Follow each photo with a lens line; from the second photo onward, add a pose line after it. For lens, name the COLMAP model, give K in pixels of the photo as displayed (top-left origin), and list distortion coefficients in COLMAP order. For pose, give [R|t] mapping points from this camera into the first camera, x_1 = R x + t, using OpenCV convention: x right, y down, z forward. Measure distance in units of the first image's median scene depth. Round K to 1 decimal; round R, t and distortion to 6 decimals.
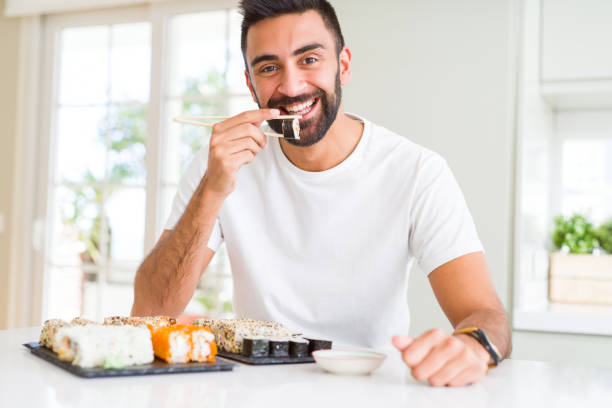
lens RADIAL K [[893.0, 0, 307.5], [0, 893.0, 196.1], [0, 0, 1]] dist [-0.111252, 0.000000]
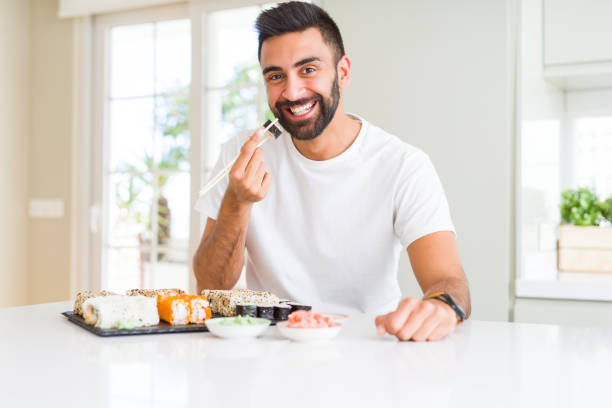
lens RADIAL K [[893.0, 0, 299.5], [0, 893.0, 177.5], [0, 0, 1]] dist [-0.111252, 0.000000]
pose [[0.996218, -0.026888, -0.082620, 0.082840], [0.027408, 0.999611, 0.005167, -0.012648], [0.082448, -0.007412, 0.996568, -0.142479]]
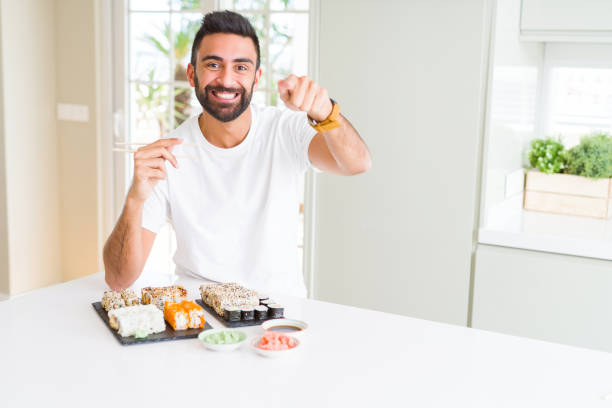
lens RADIAL K [[893.0, 0, 311.3], [0, 893.0, 190.0], [0, 0, 1]] dist [-0.111252, 0.000000]
pose [[0.994957, 0.006045, -0.100122, 0.164246], [0.014583, 0.978859, 0.204017, -0.254096], [0.099239, -0.204448, 0.973834, -0.334639]]
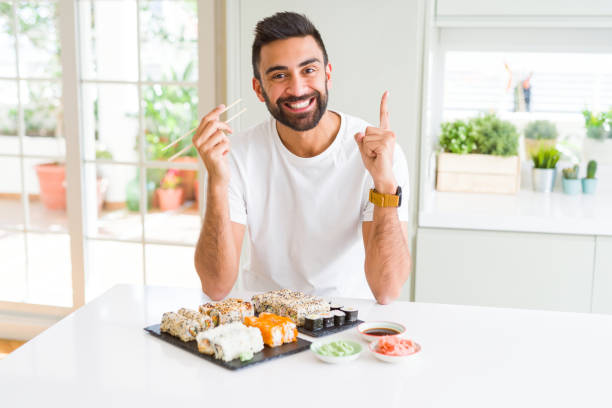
lens RADIAL K [[893.0, 0, 308.0], [0, 893.0, 197.0], [0, 0, 1]] dist [-0.111252, 0.000000]
pose [[0.978987, -0.060929, 0.194607, -0.242394], [0.013598, 0.971701, 0.235824, -0.274581], [-0.203468, -0.228223, 0.952111, -0.273915]]
